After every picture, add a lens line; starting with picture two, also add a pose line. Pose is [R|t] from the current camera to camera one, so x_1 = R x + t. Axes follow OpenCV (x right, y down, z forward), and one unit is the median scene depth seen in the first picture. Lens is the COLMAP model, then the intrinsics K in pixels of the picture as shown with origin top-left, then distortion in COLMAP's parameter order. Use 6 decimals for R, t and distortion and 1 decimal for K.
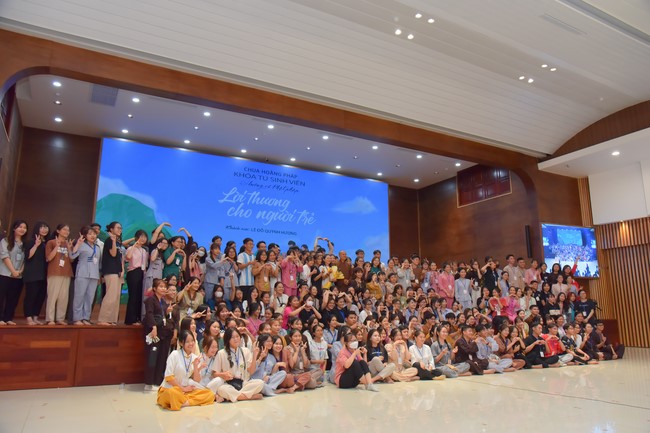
lens RADIAL K [[491.2, 0, 321.7], [0, 491.2, 207.3], [0, 0, 1]] dist [-0.044451, 0.002426]
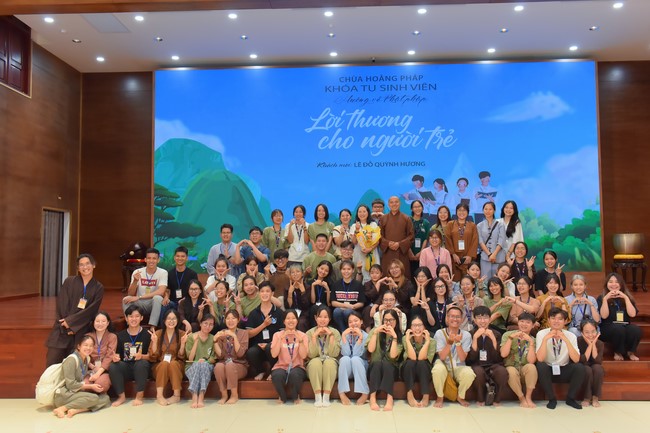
lens RADIAL K [[599.9, 0, 321.9], [0, 599.9, 219.5], [0, 0, 1]] dist [0.005425, 0.000000]
pose [[0.841814, -0.033621, -0.538720, 0.308483], [0.124578, 0.983214, 0.133305, 0.001921], [0.525196, -0.179331, 0.831871, 0.248347]]
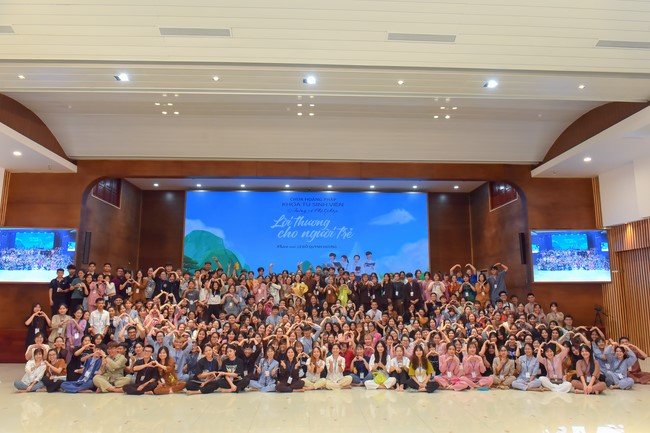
lens RADIAL K [[491.2, 0, 321.0], [0, 491.2, 213.2], [0, 0, 1]] dist [-0.044451, 0.002426]
pose [[0.885992, -0.071835, -0.458102, 0.547444], [0.101700, 0.993977, 0.040827, -0.094852], [0.452410, -0.082761, 0.887962, -0.119919]]
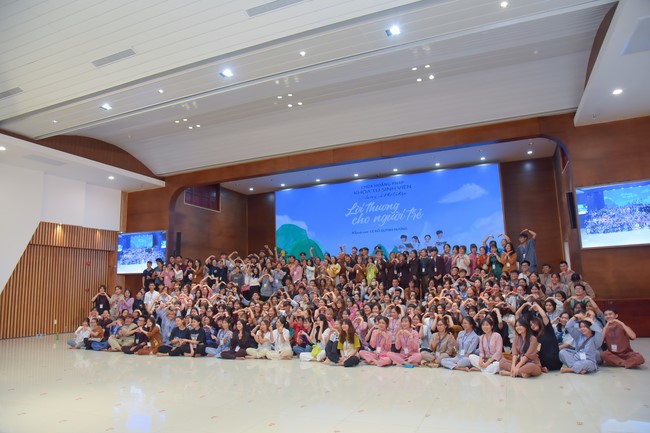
lens RADIAL K [[445.9, 0, 319.0], [0, 445.9, 216.7], [0, 0, 1]] dist [-0.090274, -0.002464]
pose [[0.588970, -0.141412, -0.795686, 0.812241], [0.207533, 0.978019, -0.020199, 0.001450], [0.781053, -0.153235, 0.605372, 0.163733]]
